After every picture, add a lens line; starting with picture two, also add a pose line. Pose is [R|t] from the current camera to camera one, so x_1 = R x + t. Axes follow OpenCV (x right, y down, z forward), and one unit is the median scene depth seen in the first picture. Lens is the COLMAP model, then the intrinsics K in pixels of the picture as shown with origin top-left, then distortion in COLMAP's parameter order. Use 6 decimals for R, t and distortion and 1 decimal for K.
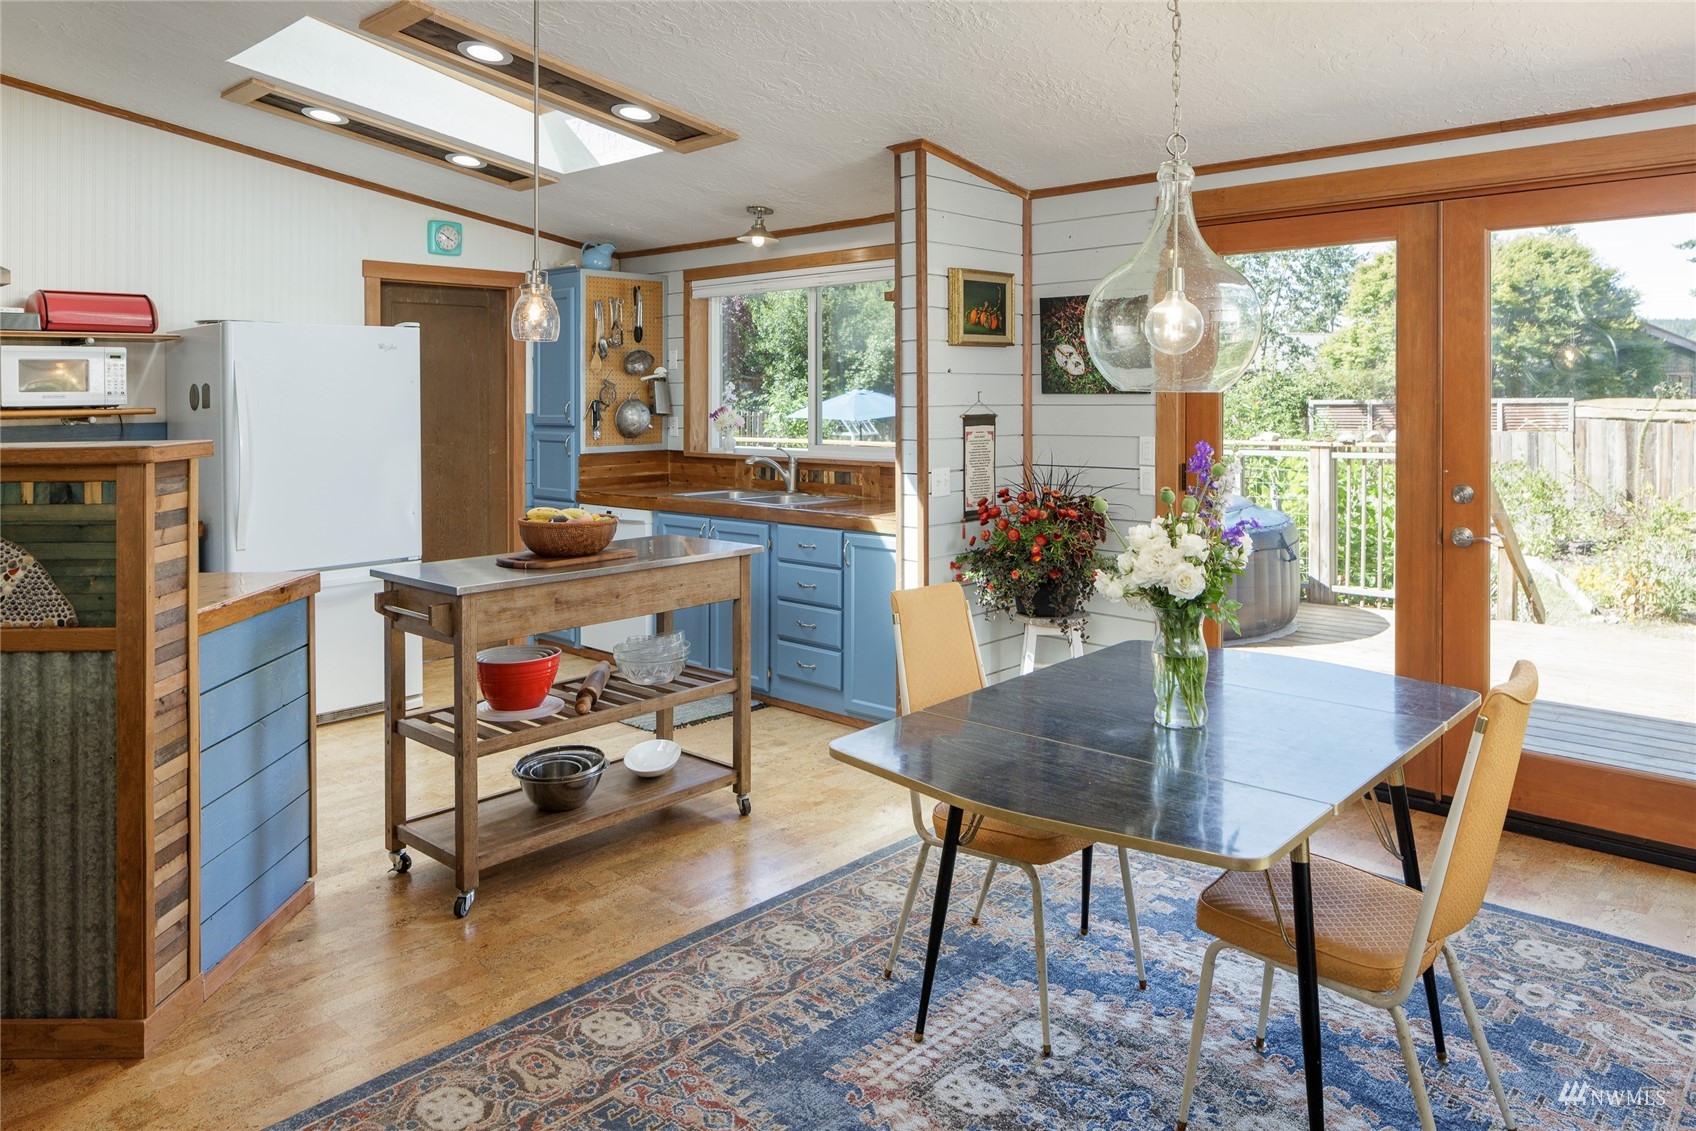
lens RADIAL K [[1163.1, 0, 909.4], [0, 1163.1, 389.2], [0, 0, 1]] dist [-0.022950, 0.008376]
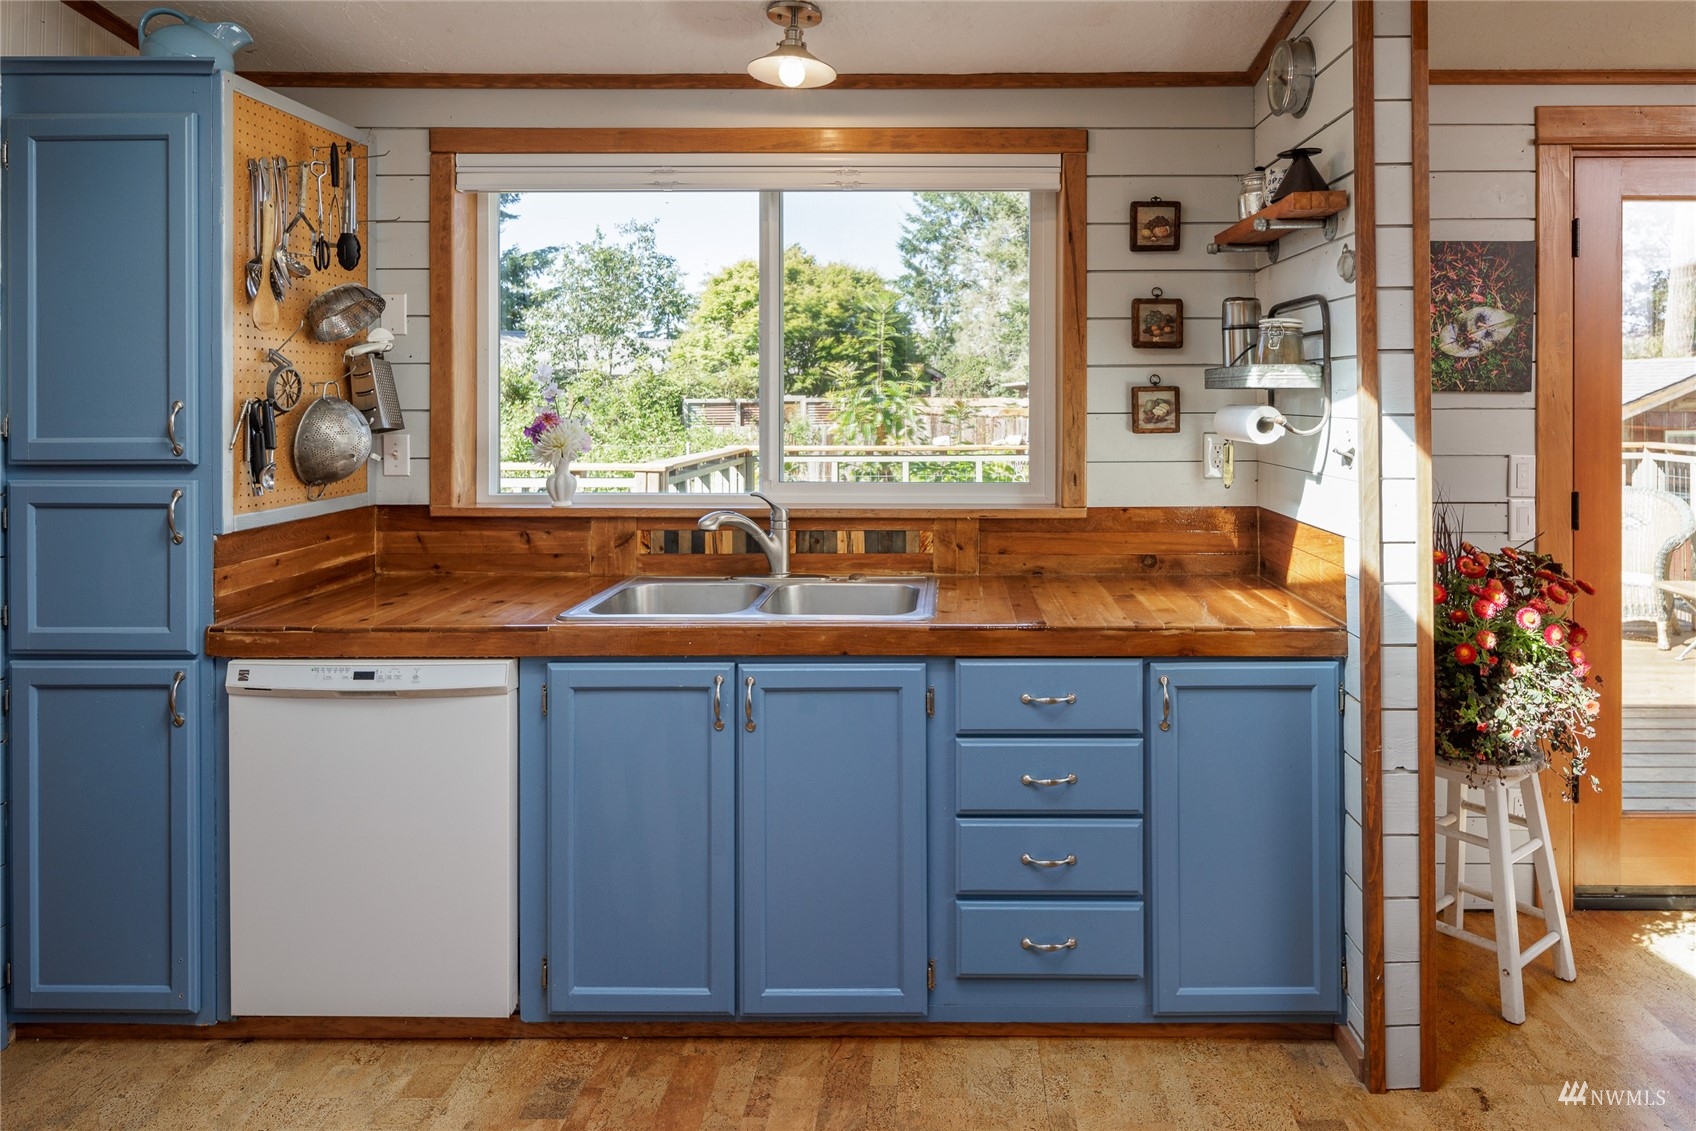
lens RADIAL K [[995.5, 0, 933.5], [0, 995.5, 401.3], [0, 0, 1]] dist [-0.013834, 0.003693]
pose [[0.748036, -0.000184, 0.663658, -0.453115], [-0.007936, 0.999926, 0.009223, 0.006737], [-0.663610, -0.012166, 0.747980, 0.811261]]
